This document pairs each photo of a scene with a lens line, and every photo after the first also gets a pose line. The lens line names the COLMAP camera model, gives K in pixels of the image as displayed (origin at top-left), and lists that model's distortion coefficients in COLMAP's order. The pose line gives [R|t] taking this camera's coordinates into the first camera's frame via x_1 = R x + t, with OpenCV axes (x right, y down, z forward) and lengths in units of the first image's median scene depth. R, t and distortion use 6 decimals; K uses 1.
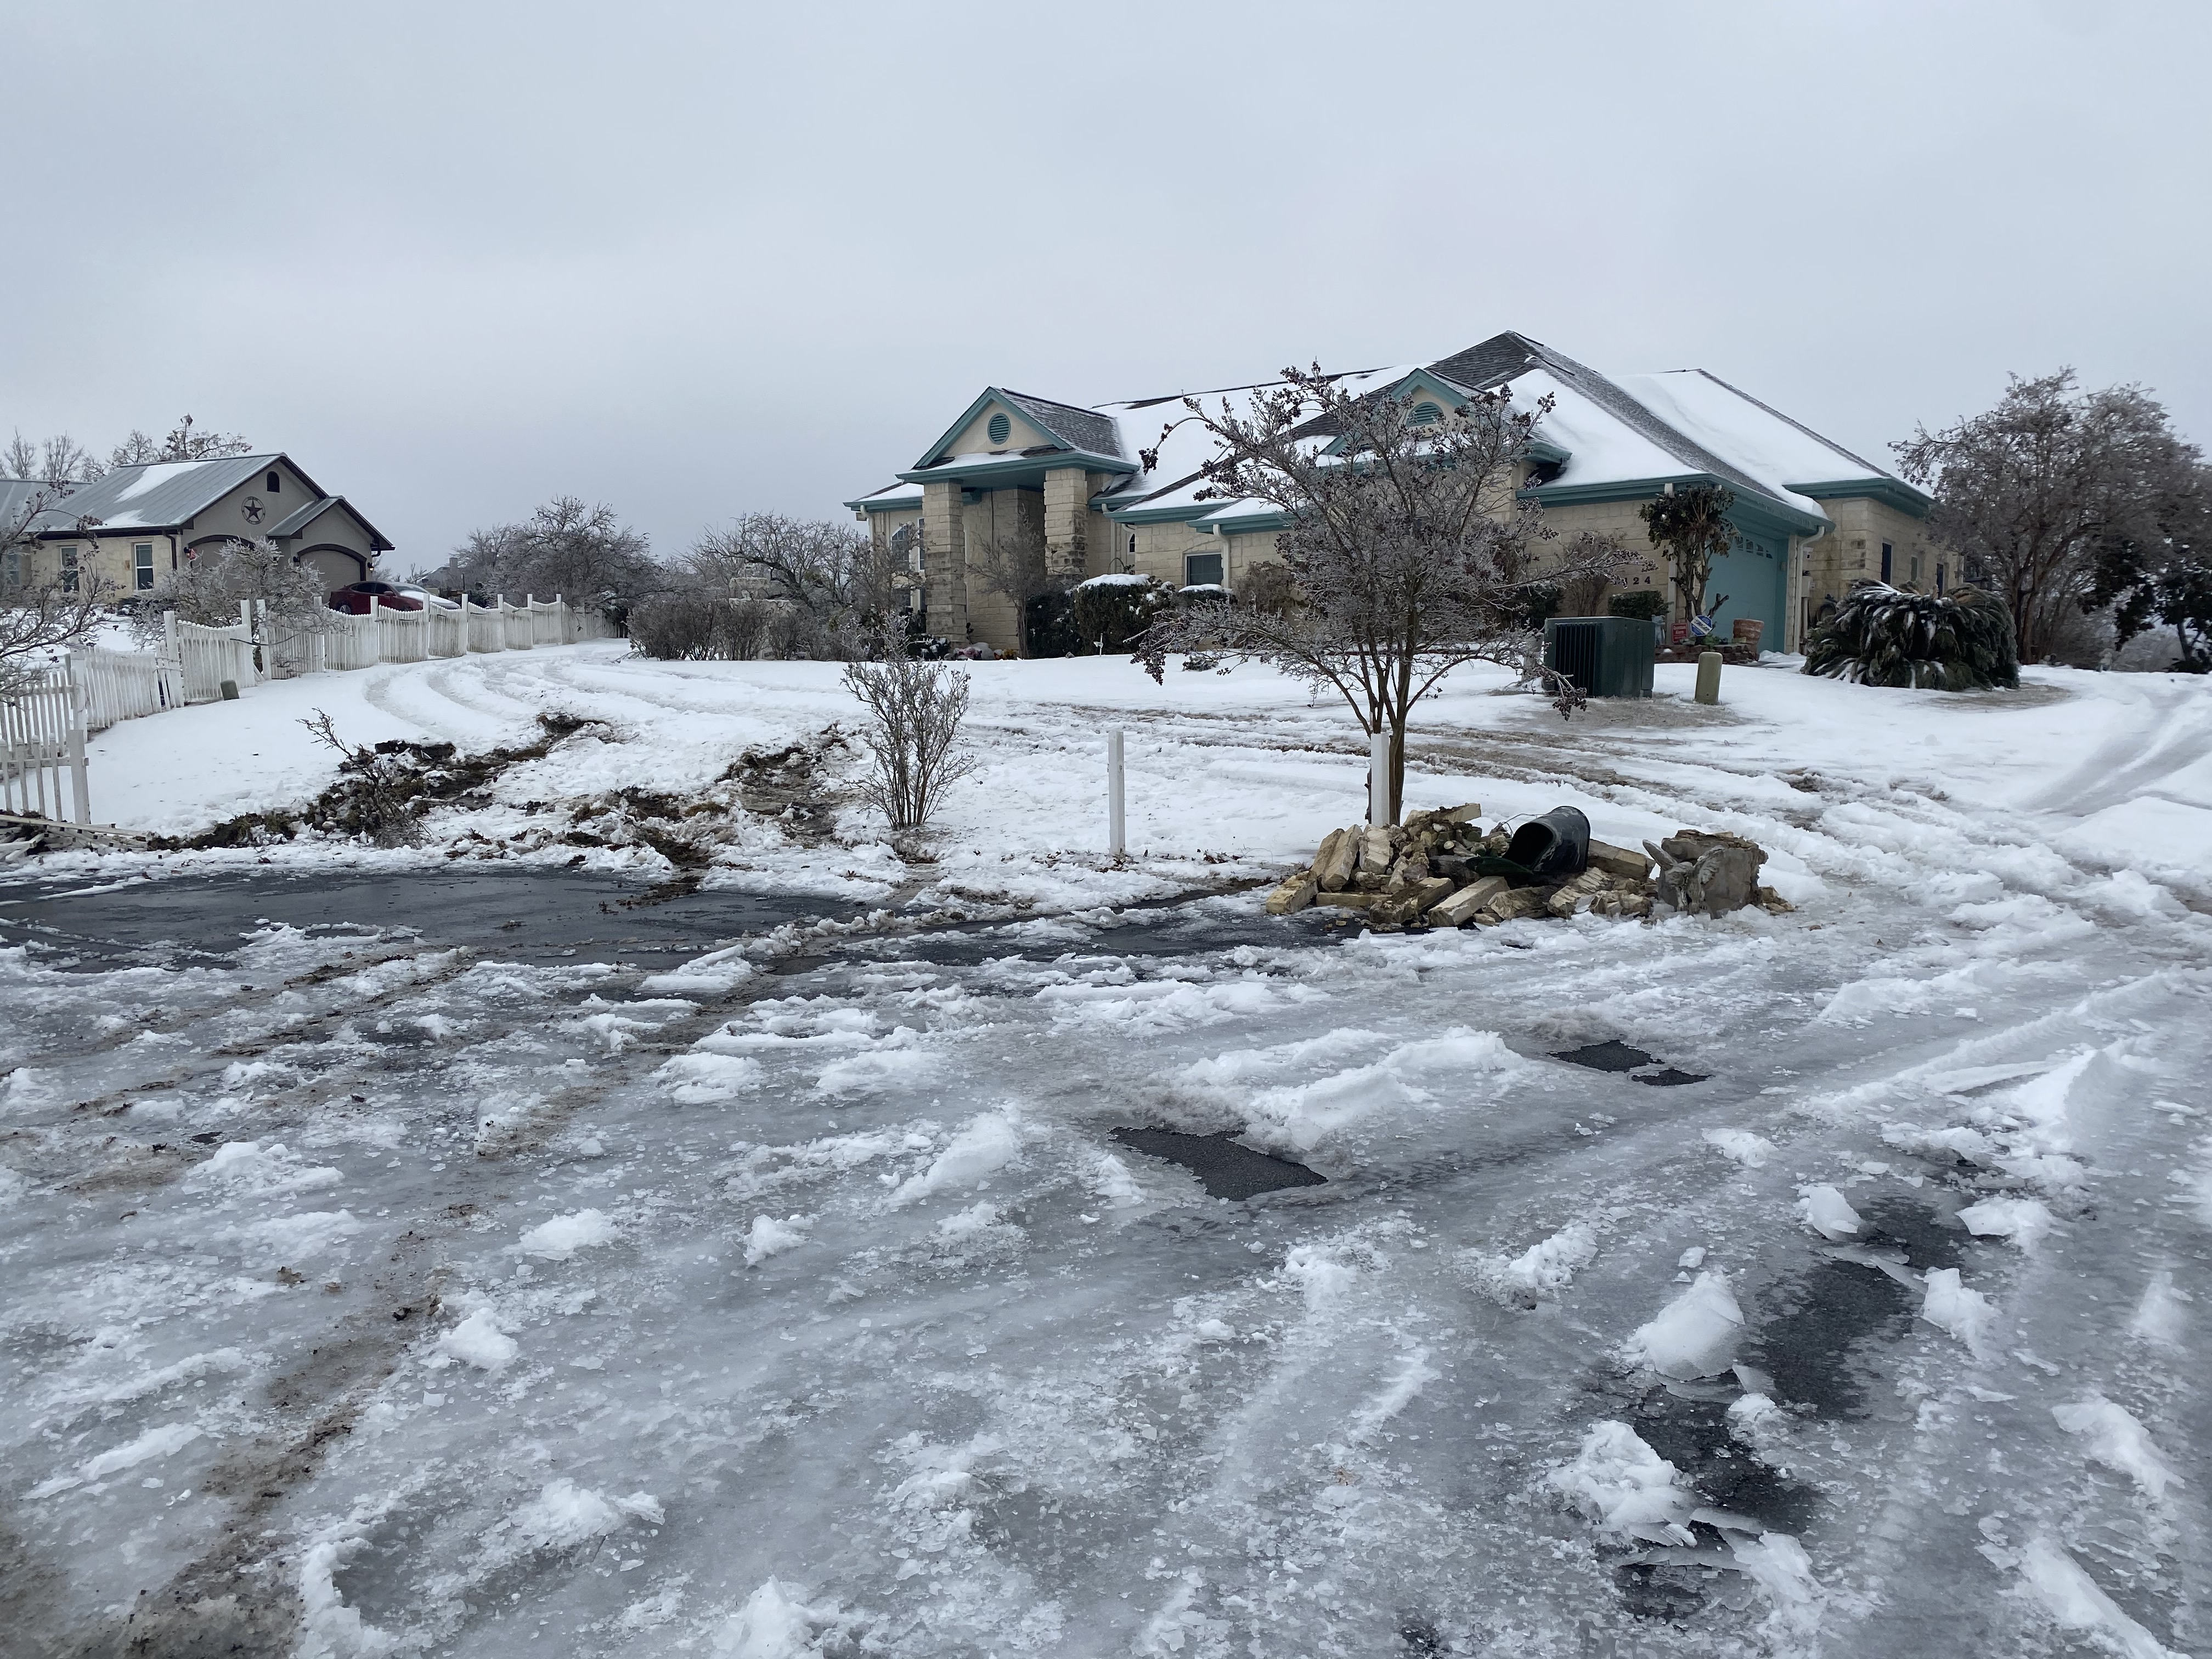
lens RADIAL K [[1664.2, 0, 1122.4], [0, 1664.2, 825.8], [0, 0, 1]] dist [0.014820, -0.025622]
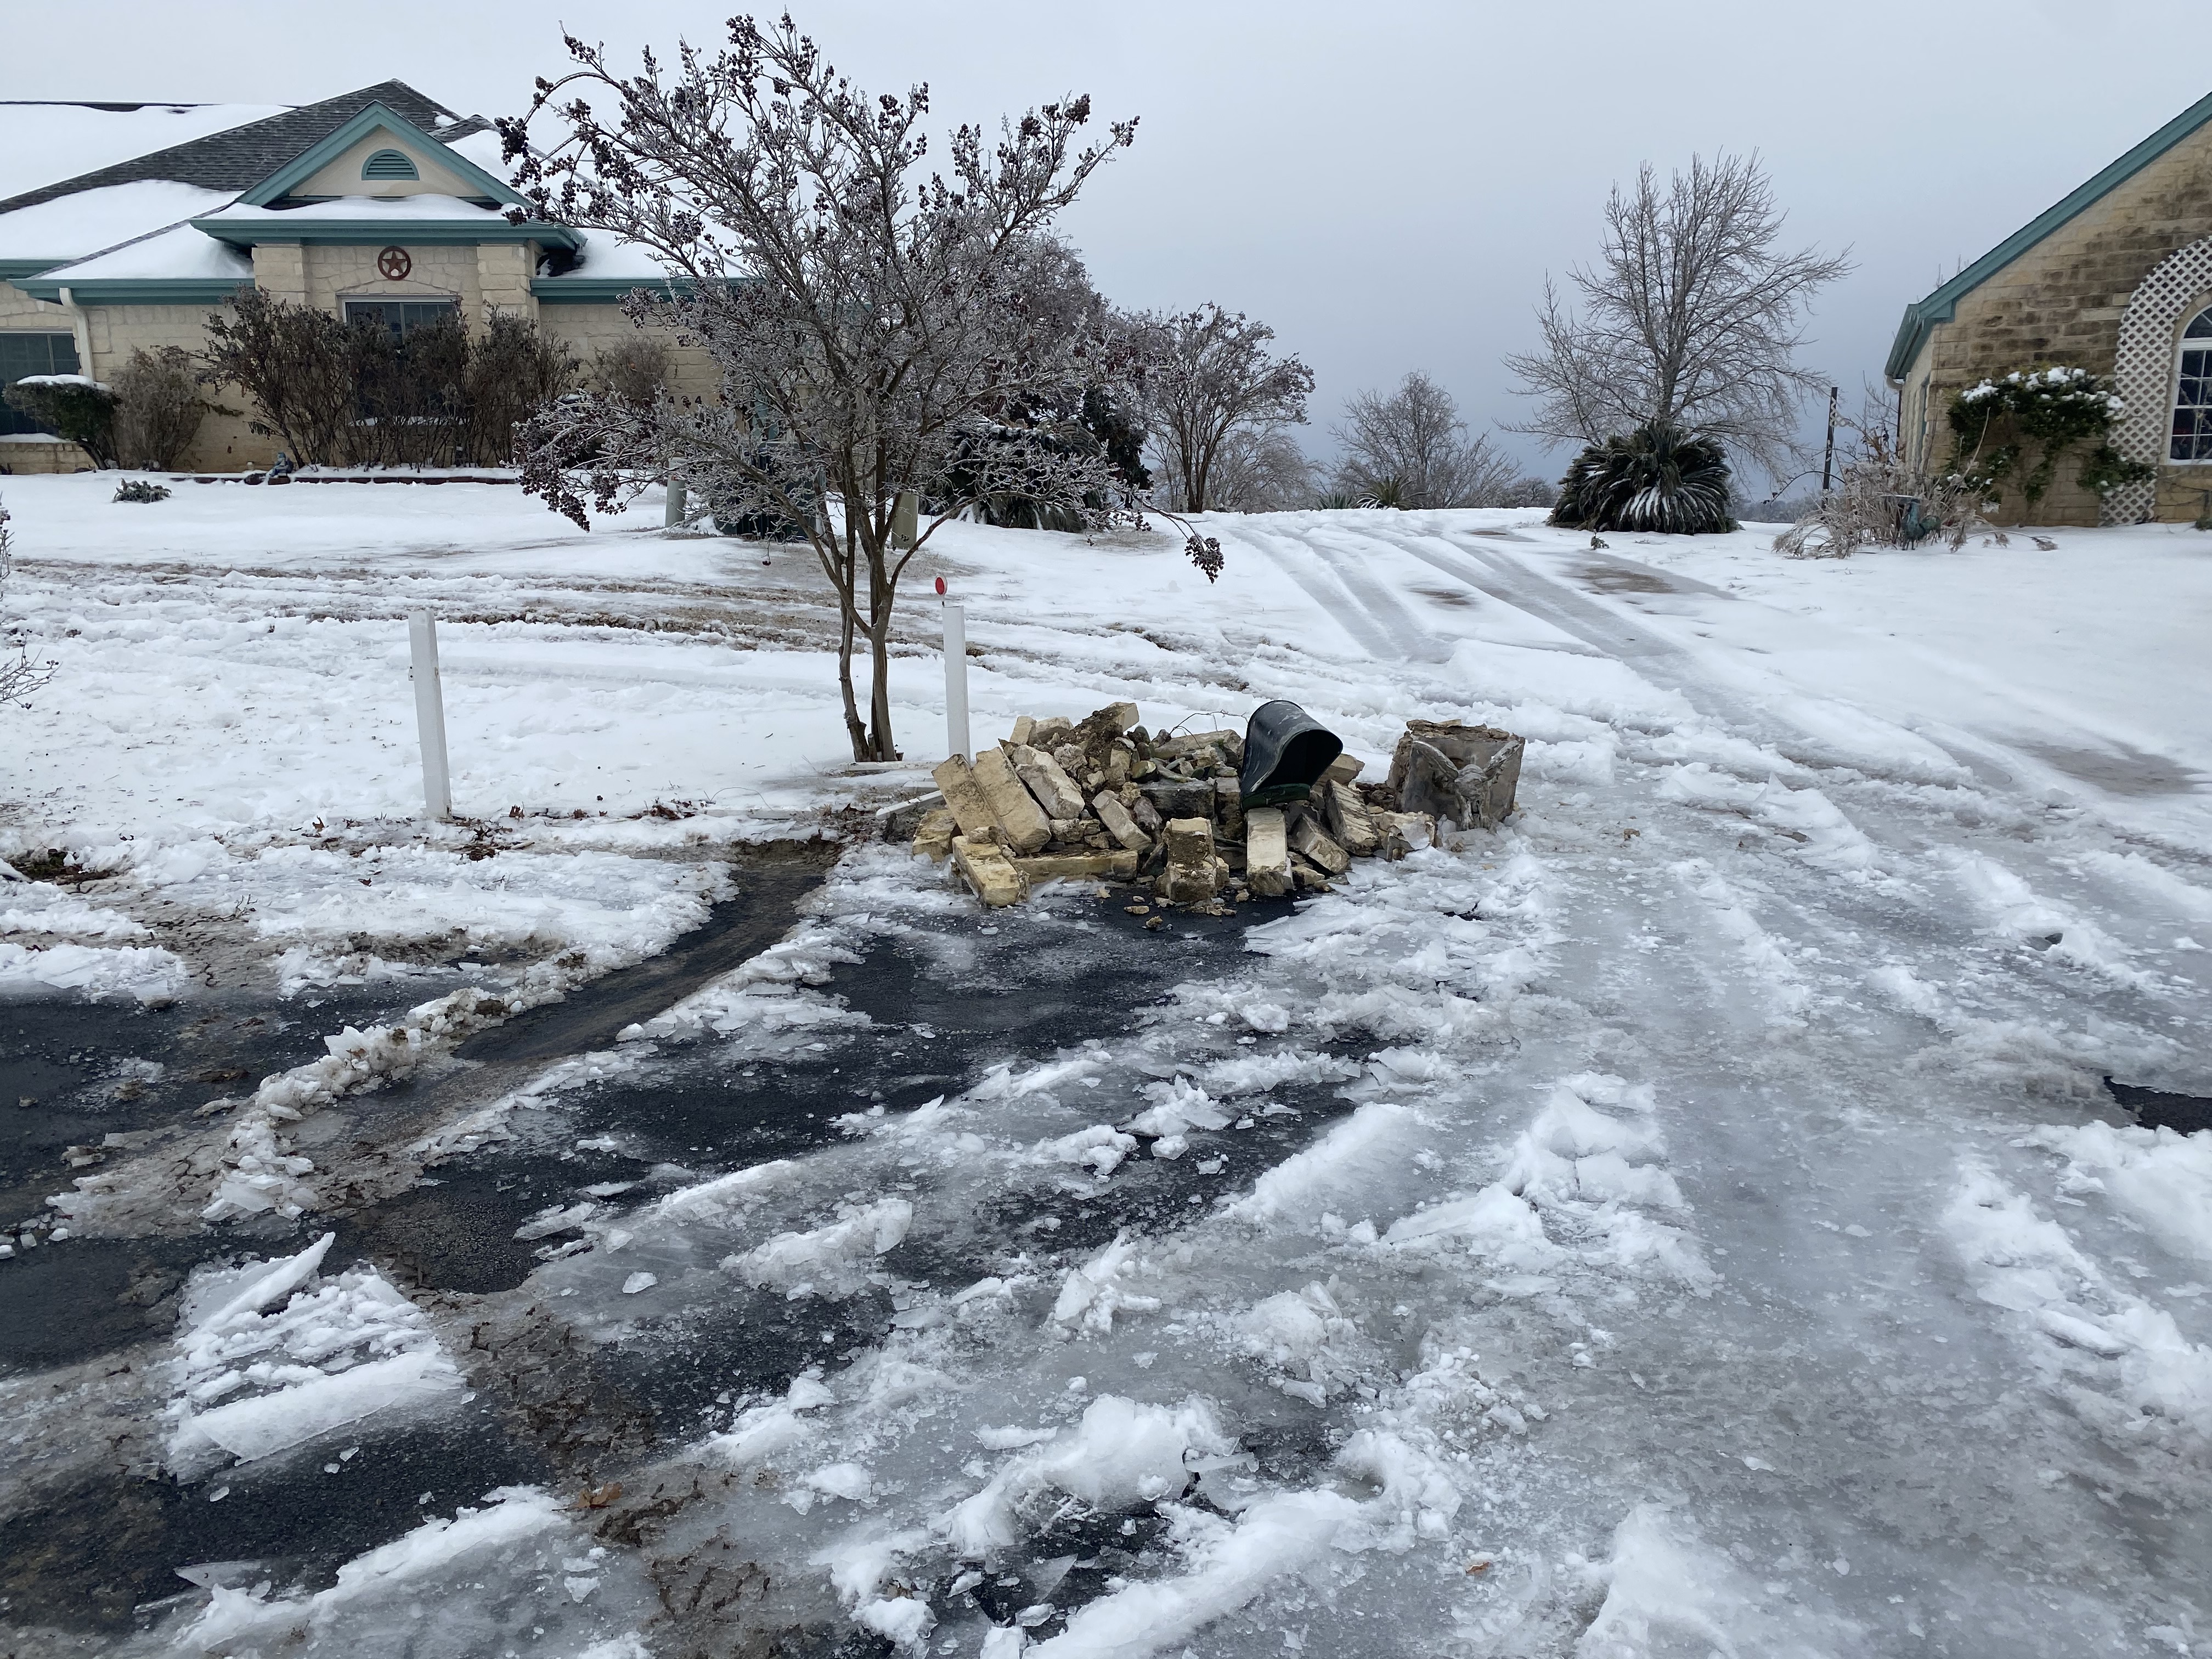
lens RADIAL K [[1664.2, 0, 1122.6], [0, 1664.2, 833.5], [0, 0, 1]] dist [0.014820, -0.025622]
pose [[0.742097, -0.123147, 0.658883, -0.125689], [0.055168, 0.990865, 0.123059, -0.021365], [-0.668018, -0.054972, 0.742111, 0.220928]]
